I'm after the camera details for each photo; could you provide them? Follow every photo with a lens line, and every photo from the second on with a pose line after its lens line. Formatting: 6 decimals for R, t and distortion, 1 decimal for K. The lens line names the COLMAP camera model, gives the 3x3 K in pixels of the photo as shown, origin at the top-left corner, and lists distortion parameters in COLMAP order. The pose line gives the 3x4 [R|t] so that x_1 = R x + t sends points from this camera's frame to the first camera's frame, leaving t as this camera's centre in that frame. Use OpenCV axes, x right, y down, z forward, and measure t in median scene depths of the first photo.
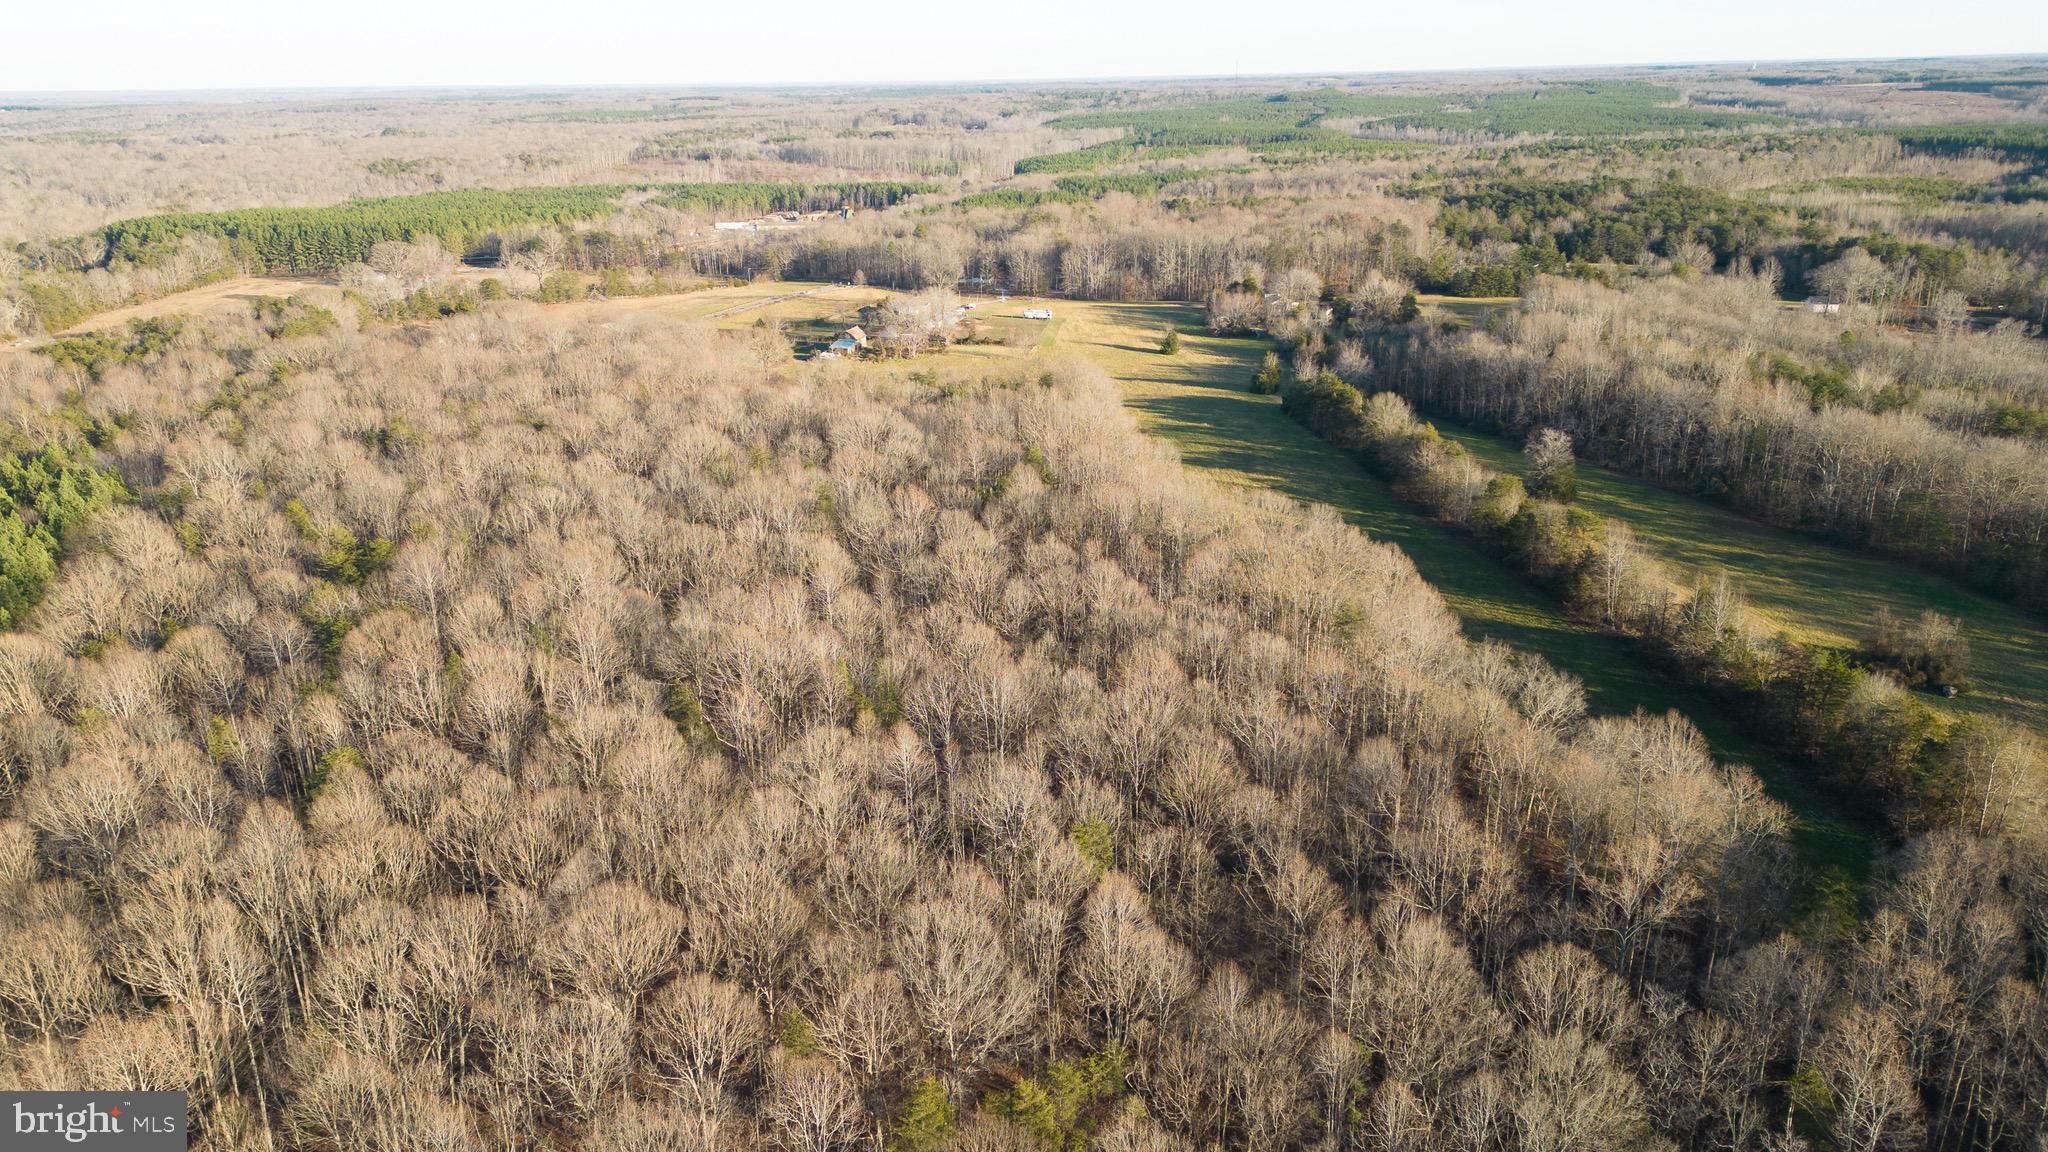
lens RADIAL K [[1412.2, 0, 1012.2], [0, 1412.2, 593.8], [0, 0, 1]] dist [0.091330, -0.088411]
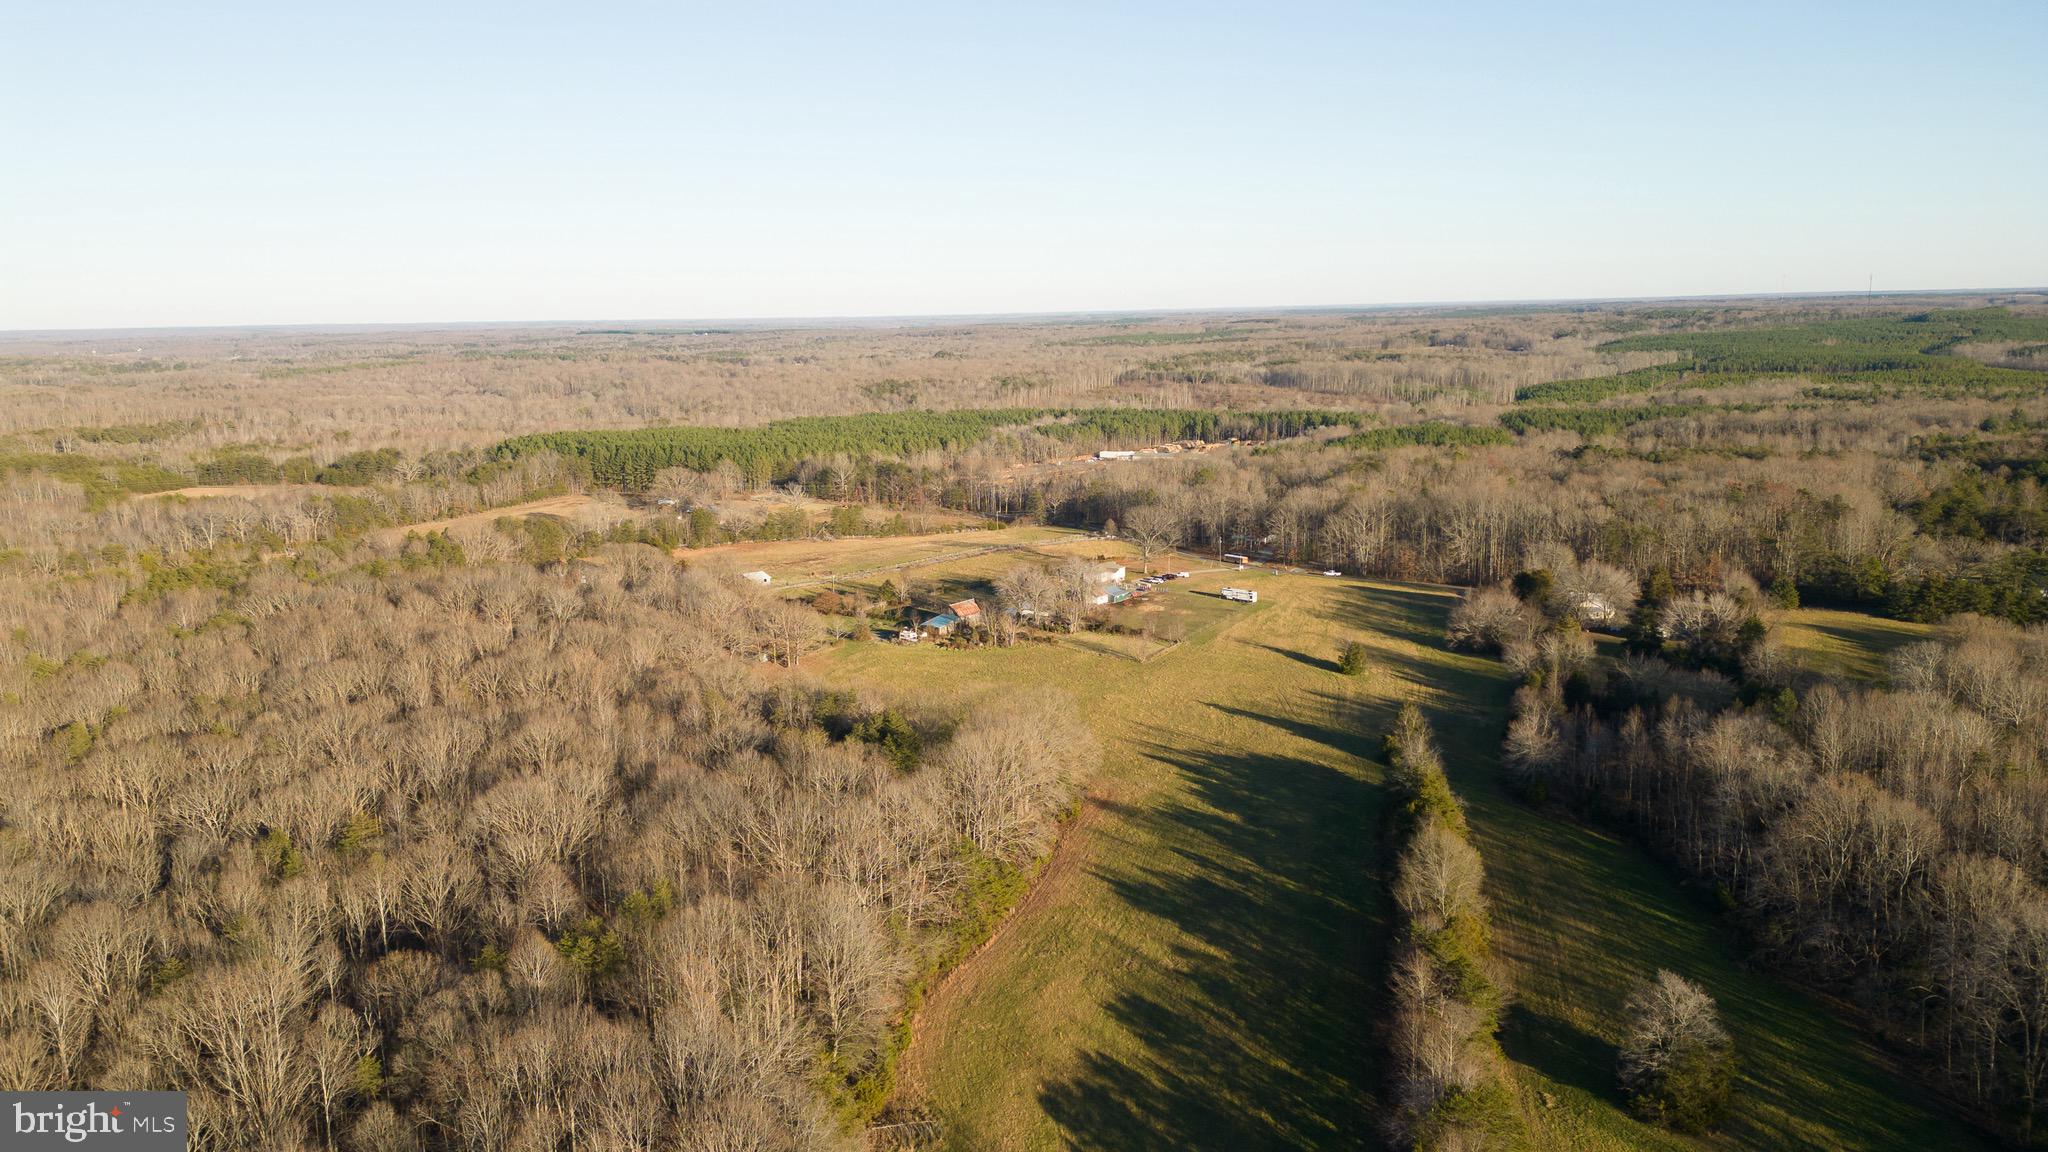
lens RADIAL K [[1412.2, 0, 1017.6], [0, 1412.2, 564.5], [0, 0, 1]] dist [0.091330, -0.088411]
pose [[0.917599, 0.068857, -0.391499, 0.164627], [-0.131290, 0.982111, -0.134986, -0.073856], [0.375201, 0.175262, 0.910224, 0.195319]]
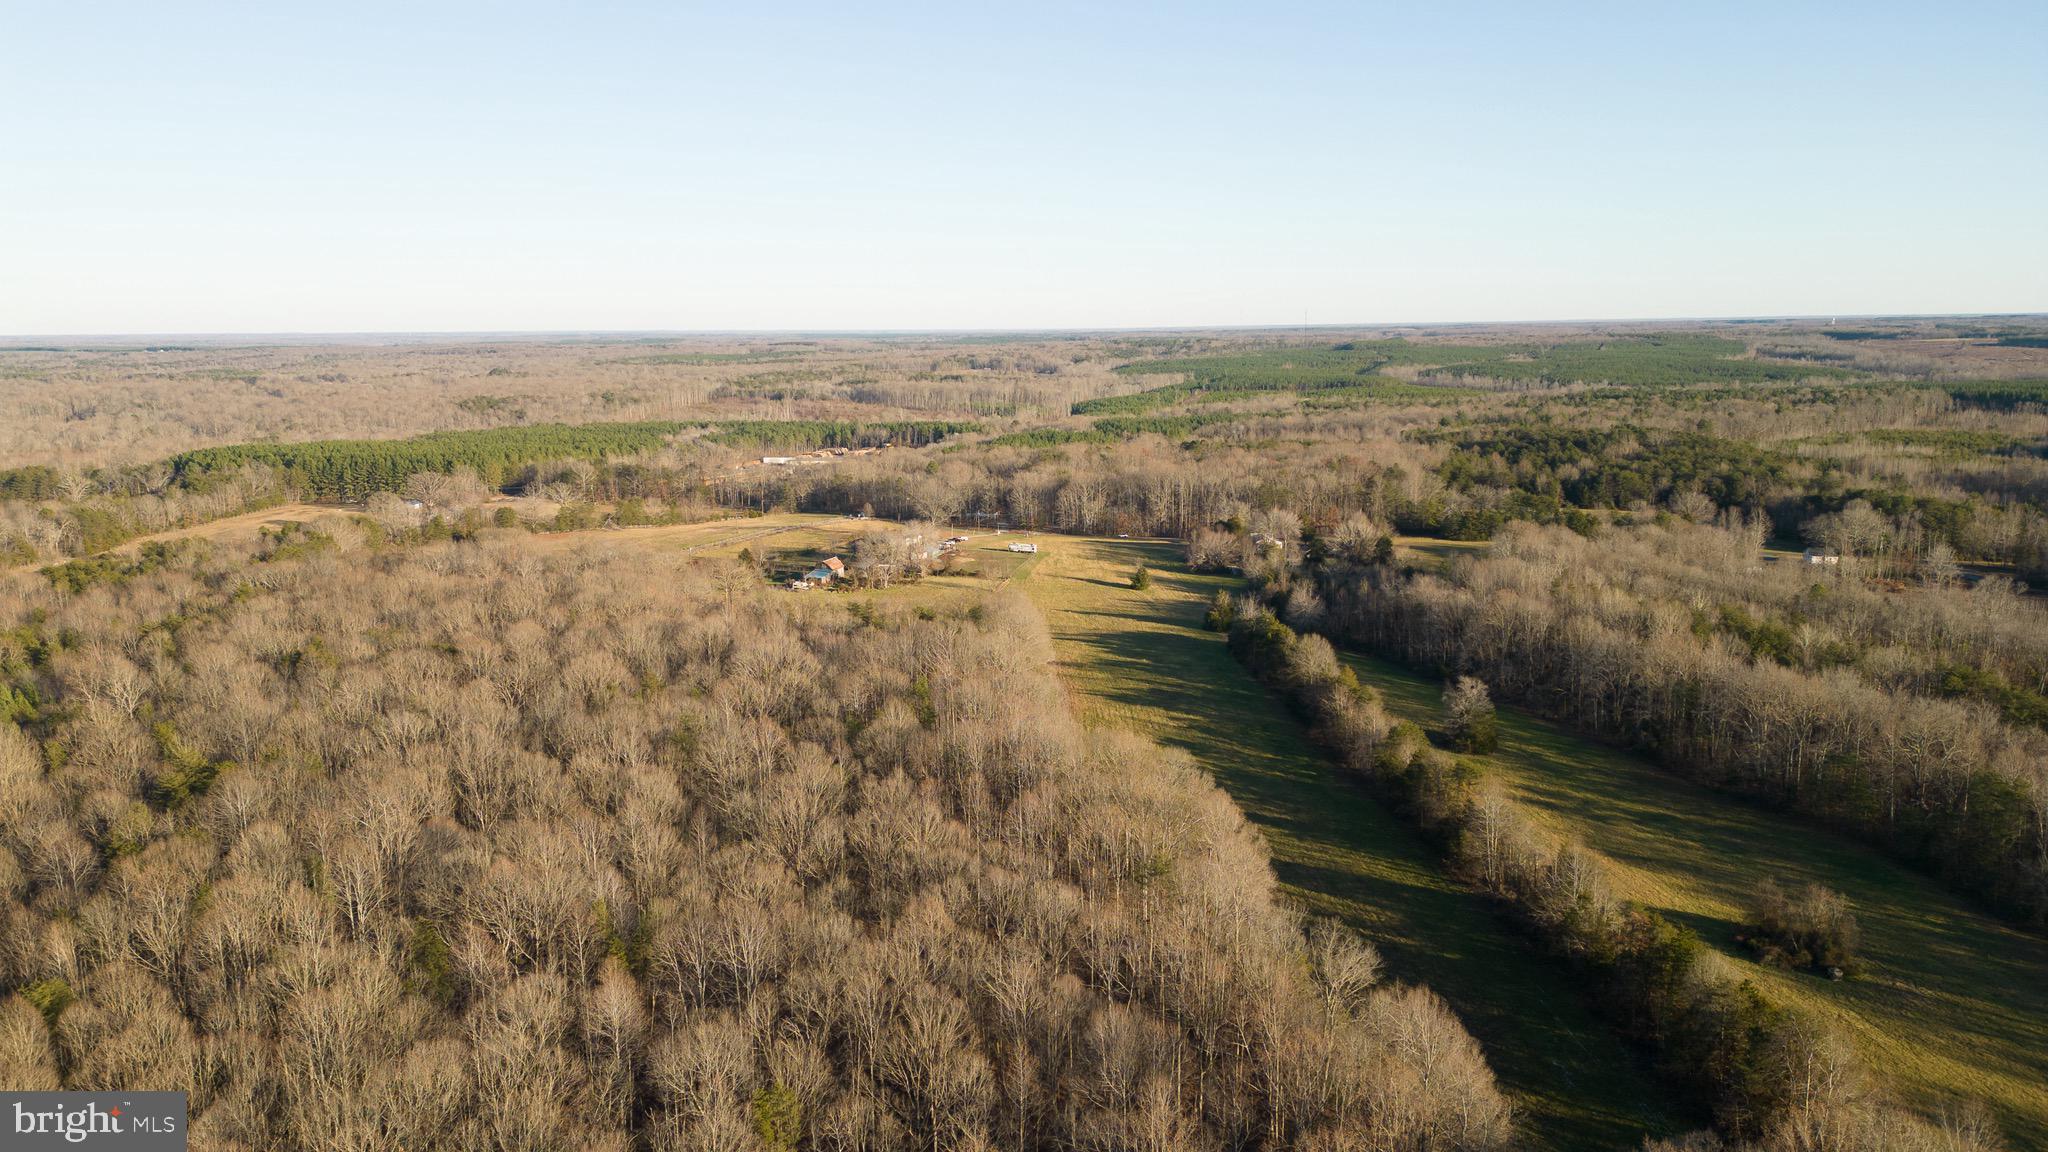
lens RADIAL K [[1412.2, 0, 1013.5], [0, 1412.2, 594.3], [0, 0, 1]] dist [0.091330, -0.088411]
pose [[0.997847, 0.018902, -0.062807, 0.059625], [-0.028654, 0.986992, -0.158193, -0.003640], [0.059000, 0.159652, 0.985409, 0.006820]]
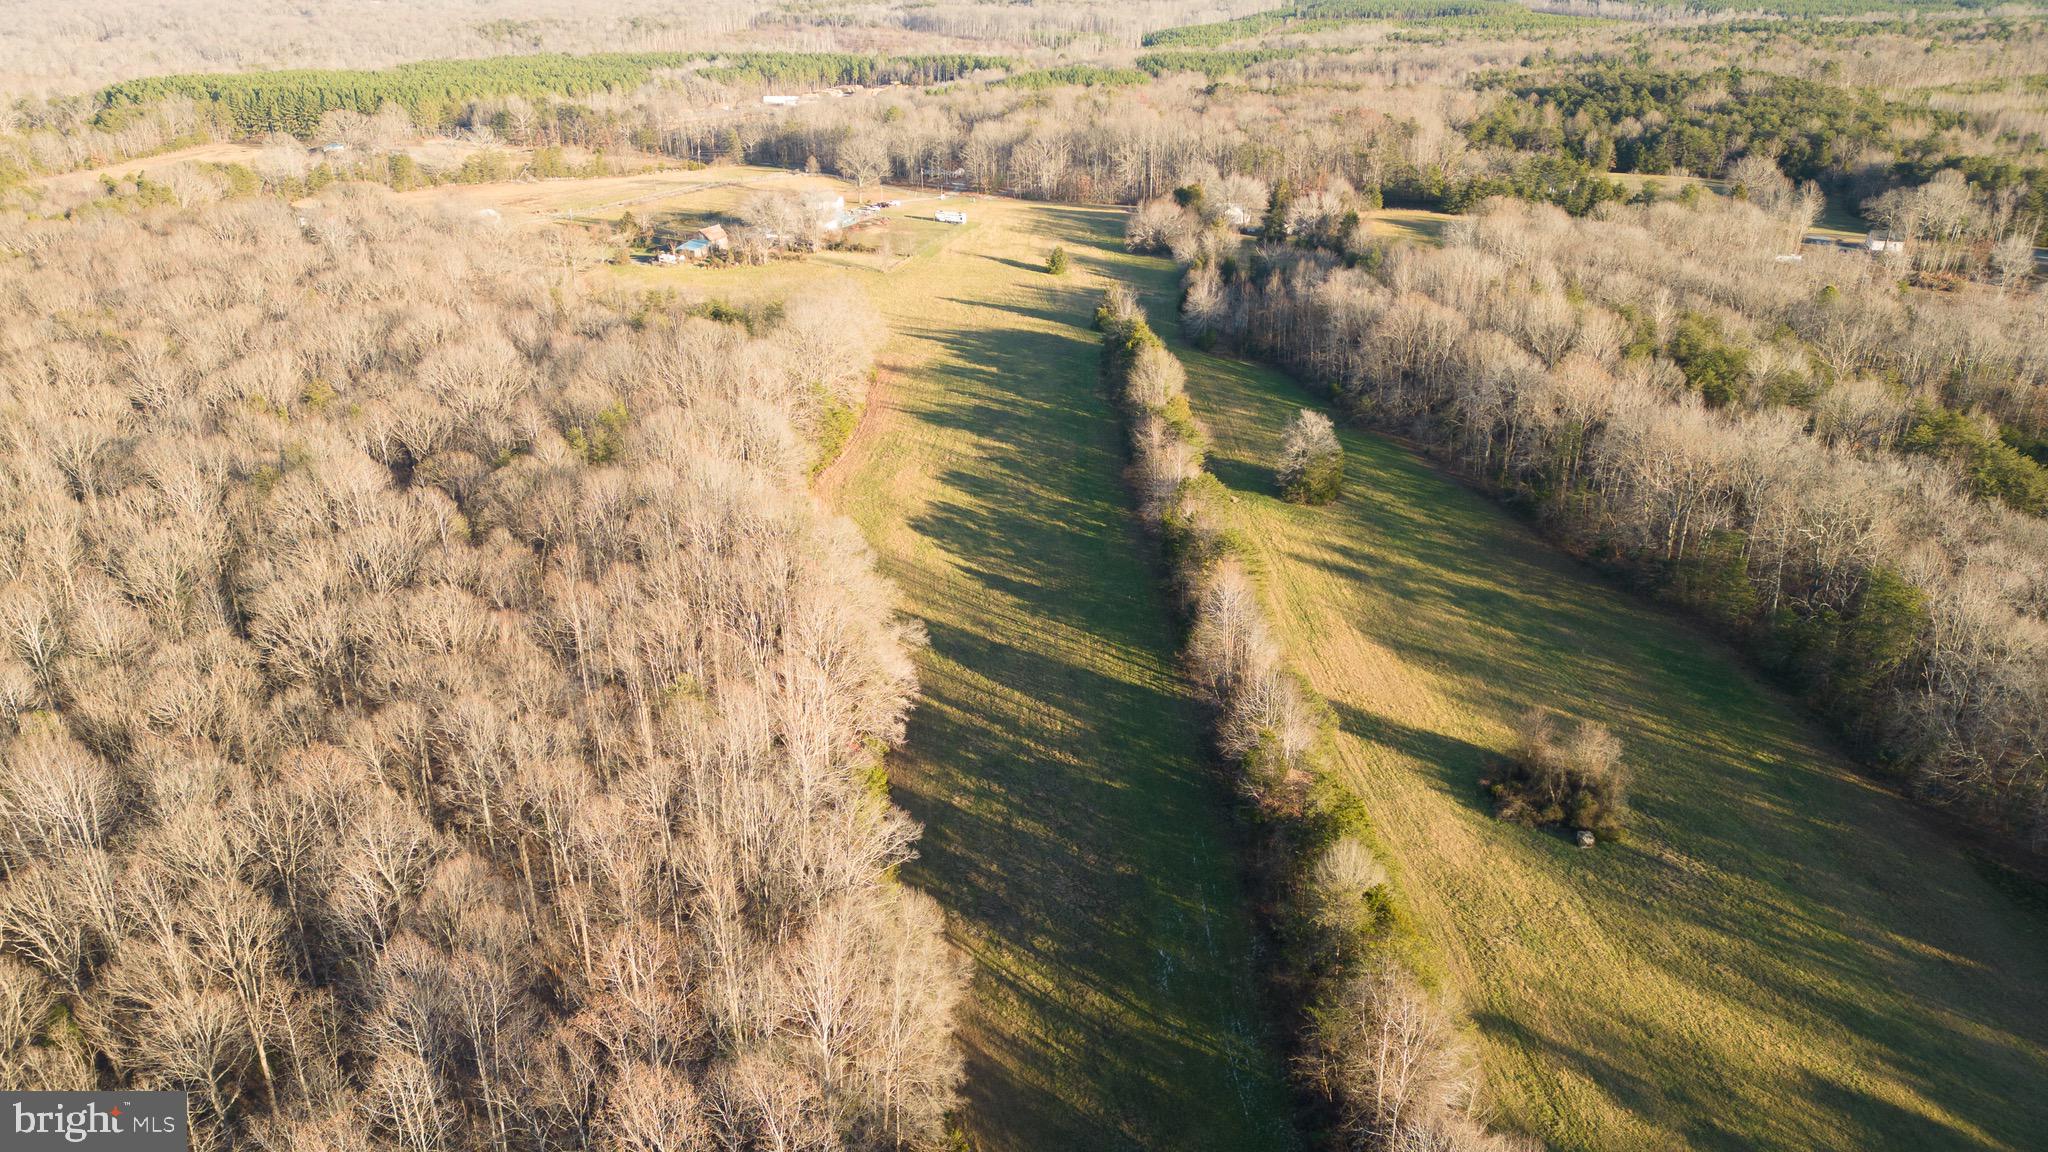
lens RADIAL K [[1412.2, 0, 1014.1], [0, 1412.2, 572.3], [0, 0, 1]] dist [0.091330, -0.088411]
pose [[0.988752, 0.069569, -0.132400, 0.151281], [-0.060238, 0.995495, 0.073226, -0.033975], [0.136898, -0.064427, 0.988488, 0.086238]]
